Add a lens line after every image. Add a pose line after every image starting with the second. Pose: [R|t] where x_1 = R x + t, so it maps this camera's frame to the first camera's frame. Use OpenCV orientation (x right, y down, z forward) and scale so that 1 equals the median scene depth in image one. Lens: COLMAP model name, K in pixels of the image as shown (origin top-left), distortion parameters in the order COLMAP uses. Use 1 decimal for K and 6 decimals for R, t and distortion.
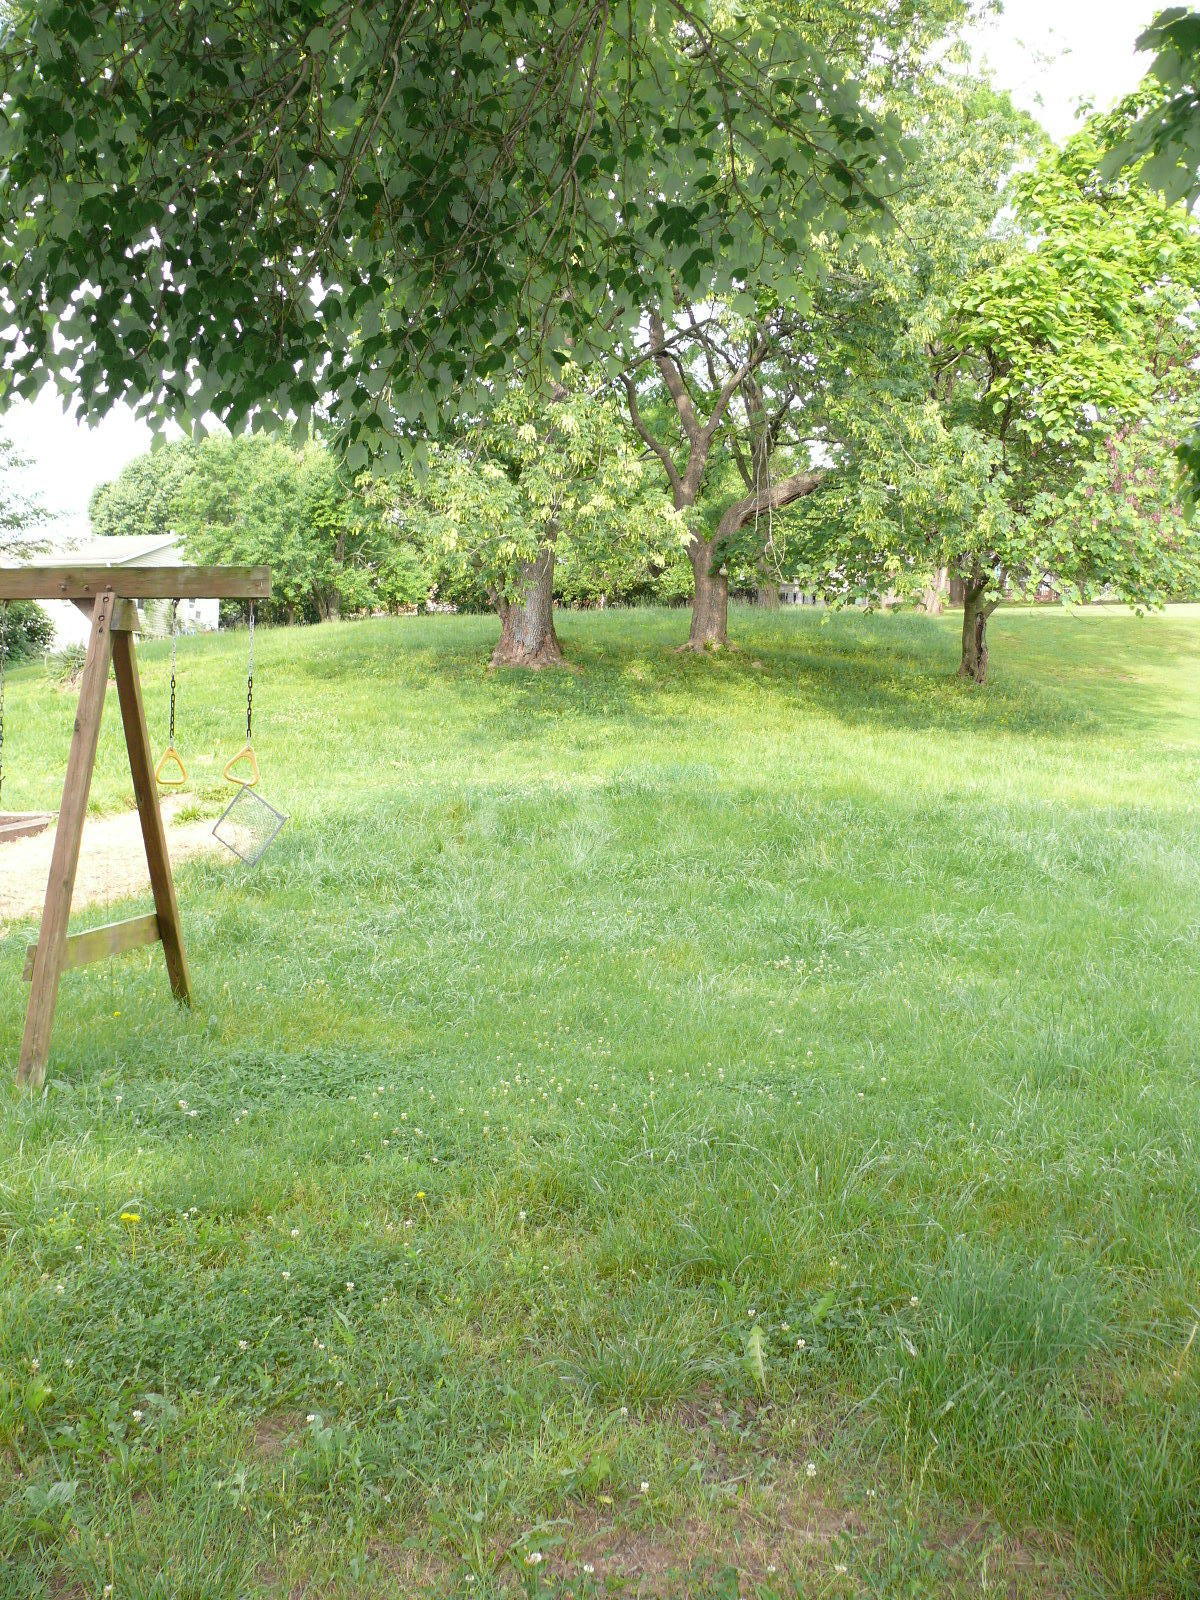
lens RADIAL K [[1640.2, 0, 600.0], [0, 1640.2, 800.0], [0, 0, 1]] dist [-0.176437, 0.009911]
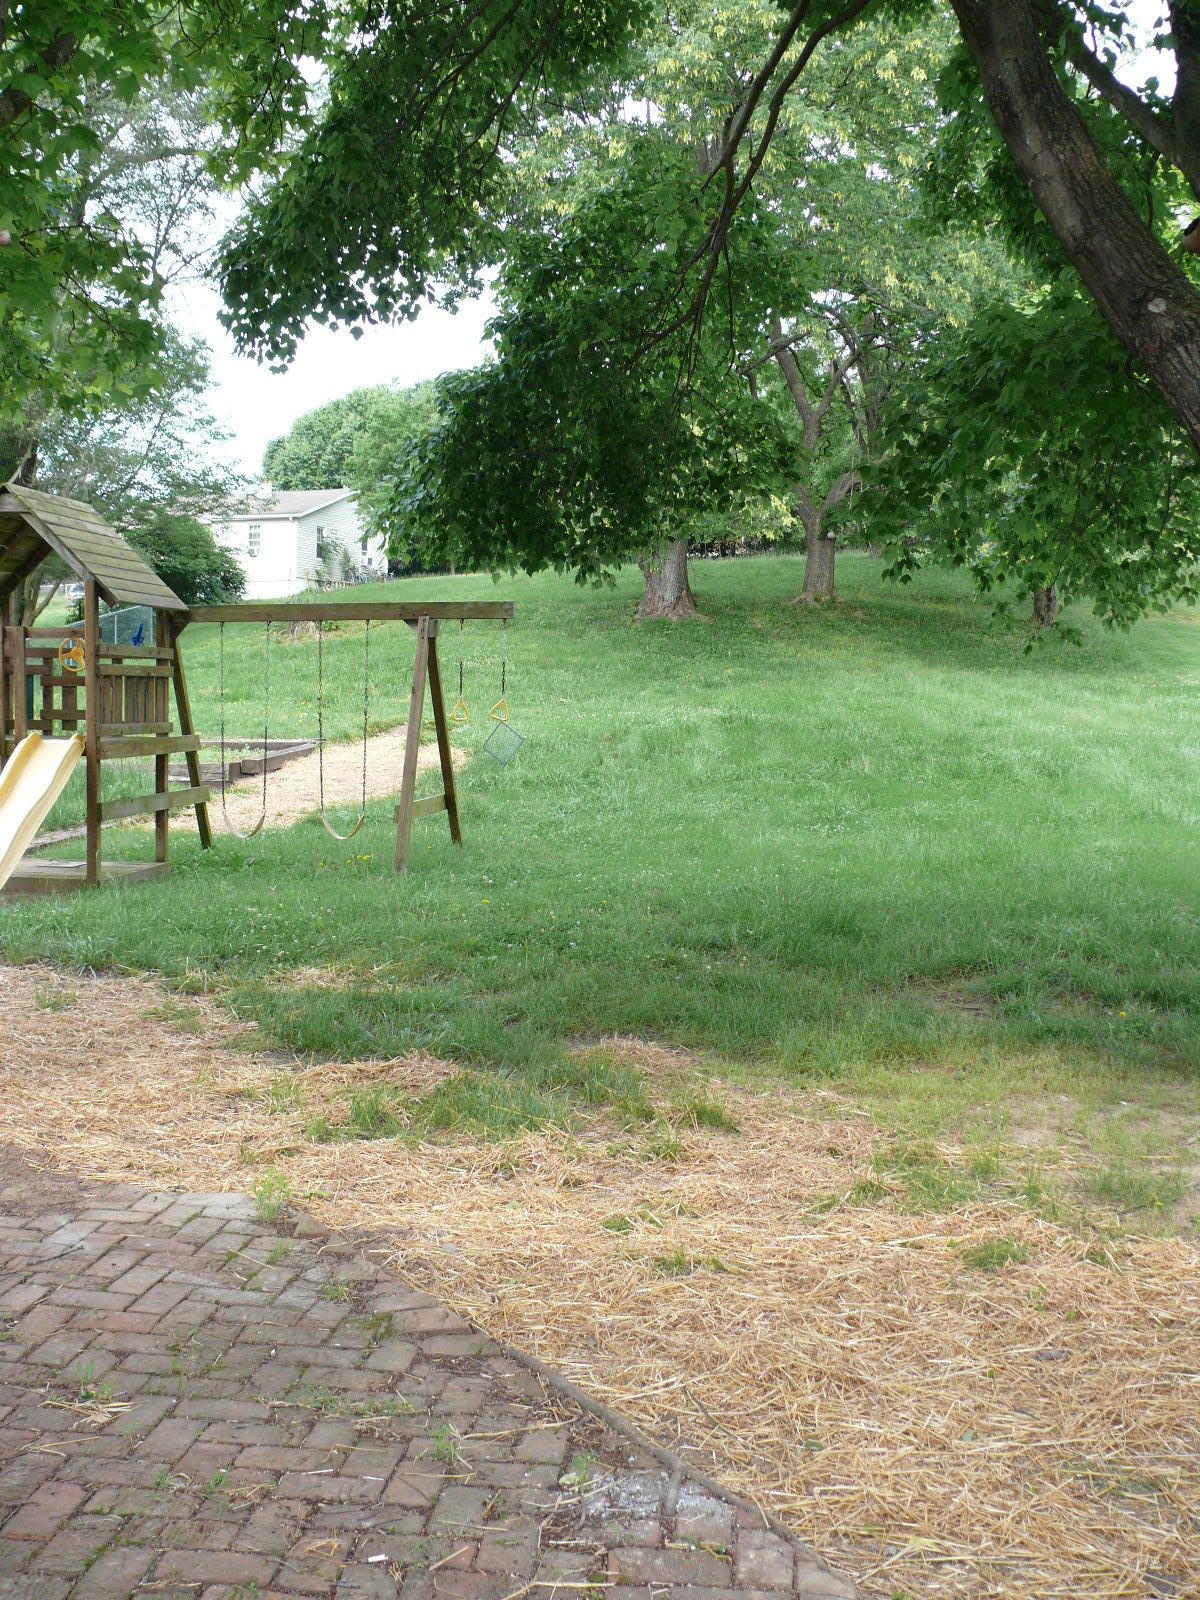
lens RADIAL K [[1640.2, 0, 600.0], [0, 1640.2, 800.0], [0, 0, 1]] dist [-0.176437, 0.009911]
pose [[0.995908, -0.002699, -0.090328, 0.020145], [0.006680, 0.999018, 0.043794, 0.000019], [0.090121, -0.044218, 0.994949, -0.281825]]
